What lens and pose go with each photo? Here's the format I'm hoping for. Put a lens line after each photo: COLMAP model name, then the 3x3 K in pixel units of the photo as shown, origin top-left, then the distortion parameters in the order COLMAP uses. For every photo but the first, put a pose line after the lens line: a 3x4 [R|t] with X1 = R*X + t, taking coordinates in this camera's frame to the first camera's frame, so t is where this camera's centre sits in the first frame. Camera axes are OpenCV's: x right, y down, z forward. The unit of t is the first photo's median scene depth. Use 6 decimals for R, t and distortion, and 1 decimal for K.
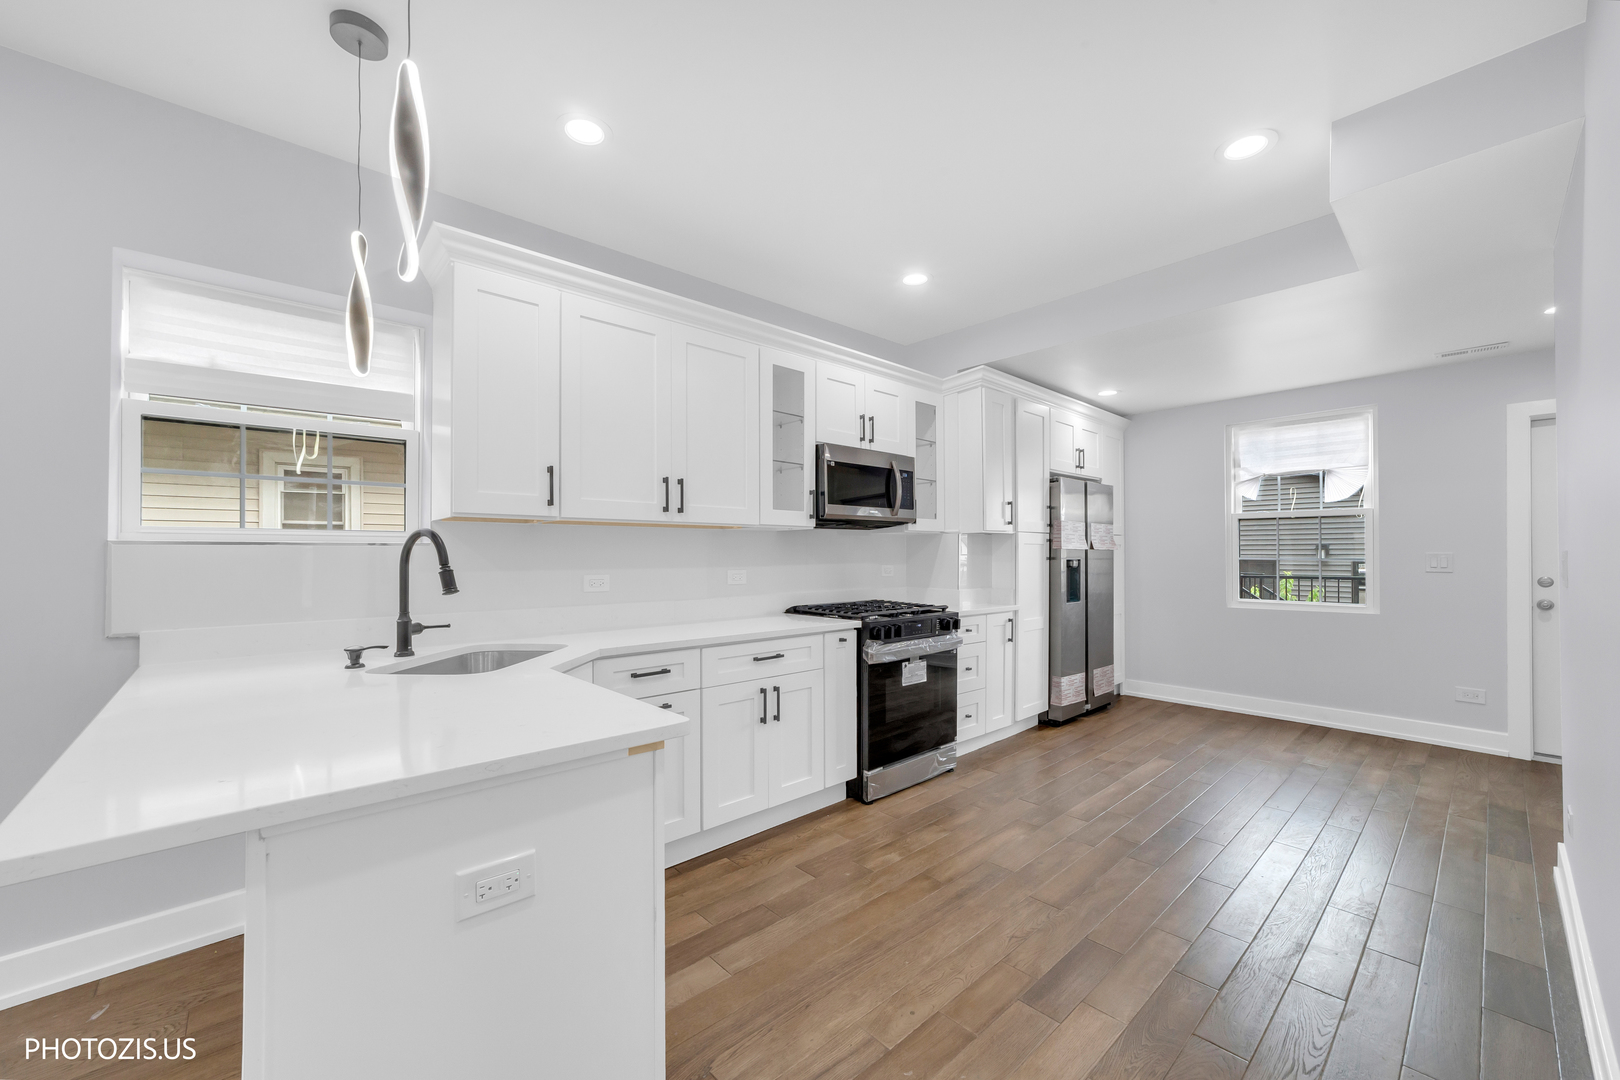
lens RADIAL K [[616.6, 0, 817.3], [0, 616.6, 549.6], [0, 0, 1]] dist [-0.021467, 0.005868]
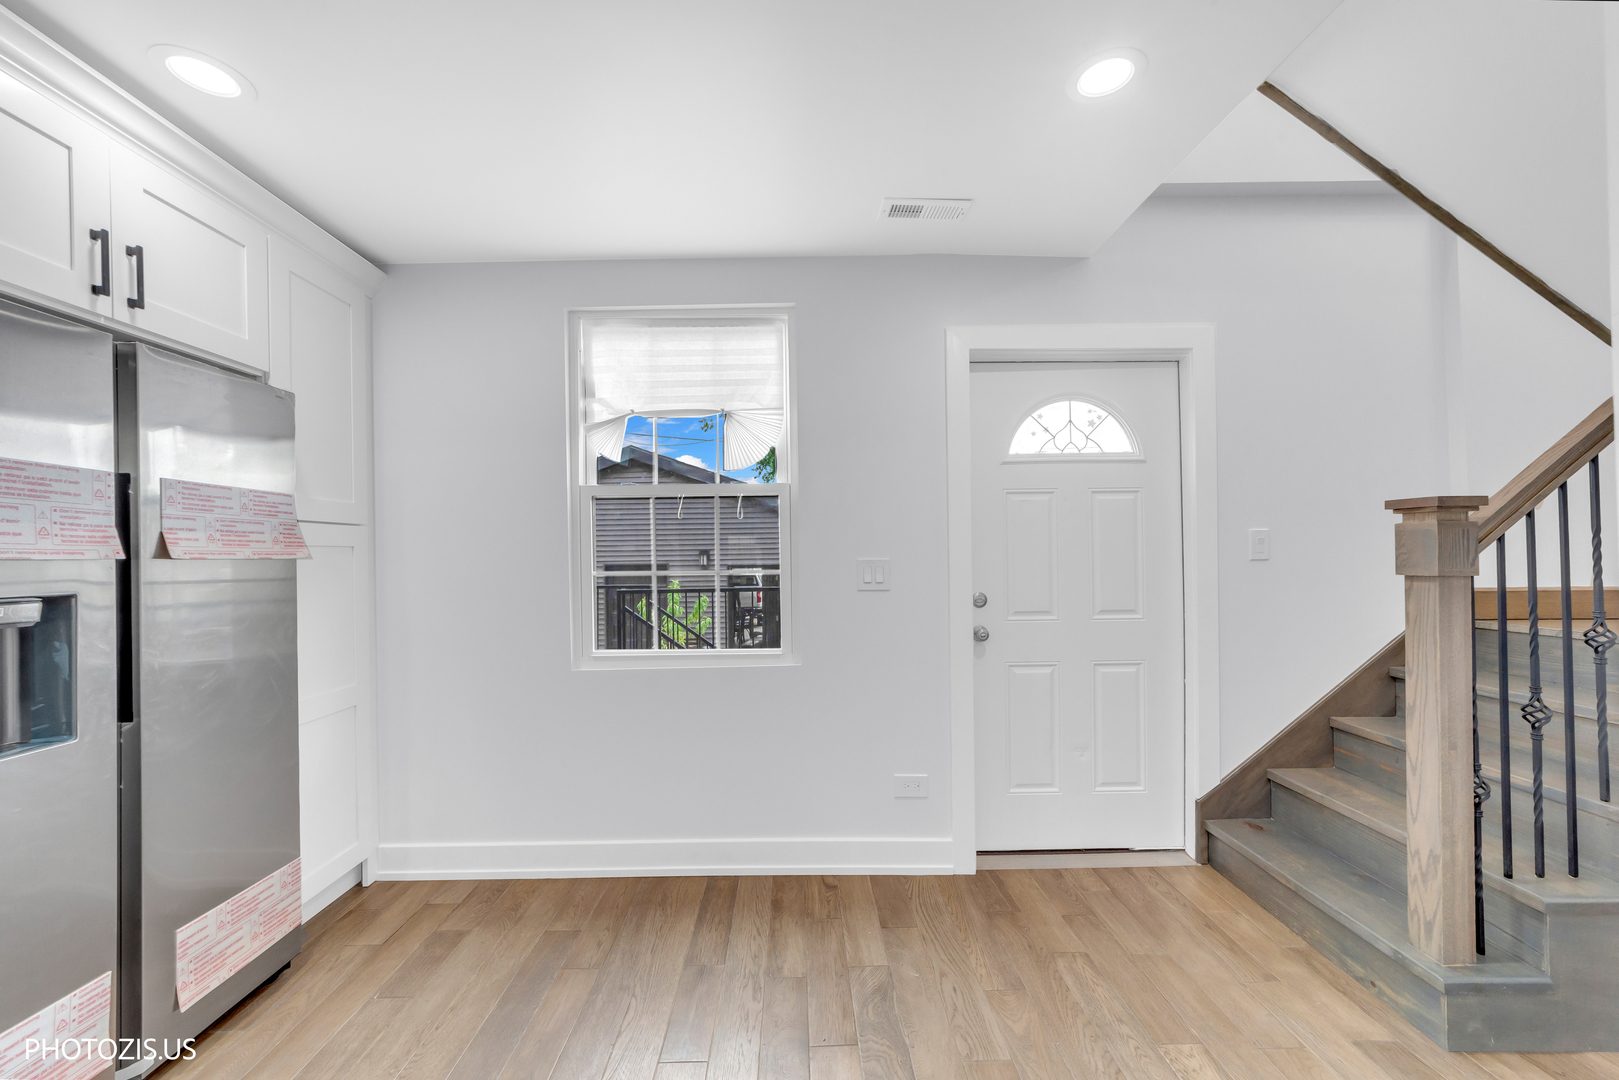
lens RADIAL K [[635.9, 0, 812.7], [0, 635.9, 552.2], [0, 0, 1]] dist [-0.018954, 0.008385]
pose [[0.648320, -0.002851, 0.761363, 0.434779], [0.007652, 0.999967, -0.002772, 0.000080], [-0.761329, 0.007623, 0.648320, 0.552118]]
